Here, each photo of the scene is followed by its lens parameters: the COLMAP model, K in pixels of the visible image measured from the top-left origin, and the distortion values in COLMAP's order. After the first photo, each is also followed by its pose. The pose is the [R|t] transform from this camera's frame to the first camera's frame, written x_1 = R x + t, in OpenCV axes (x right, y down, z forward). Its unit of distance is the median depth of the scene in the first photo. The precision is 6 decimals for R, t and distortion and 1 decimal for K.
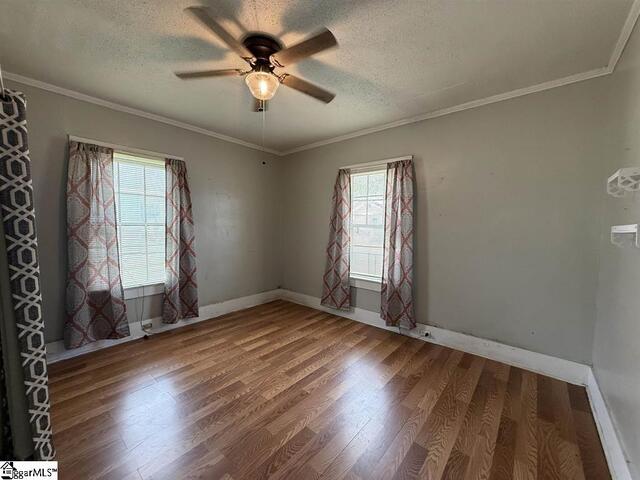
lens RADIAL K [[257.3, 0, 319.9], [0, 257.3, 240.6], [0, 0, 1]] dist [0.000000, 0.000026]
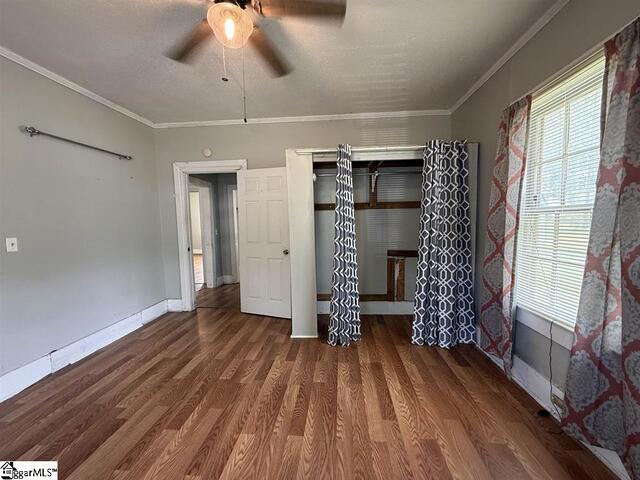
lens RADIAL K [[257.3, 0, 320.9], [0, 257.3, 241.6], [0, 0, 1]] dist [0.000000, 0.000026]
pose [[-0.816864, 0.049700, -0.574685, 0.024834], [-0.024834, 0.992327, 0.121119, -0.072437], [0.576295, 0.113210, -0.809363, 1.710529]]
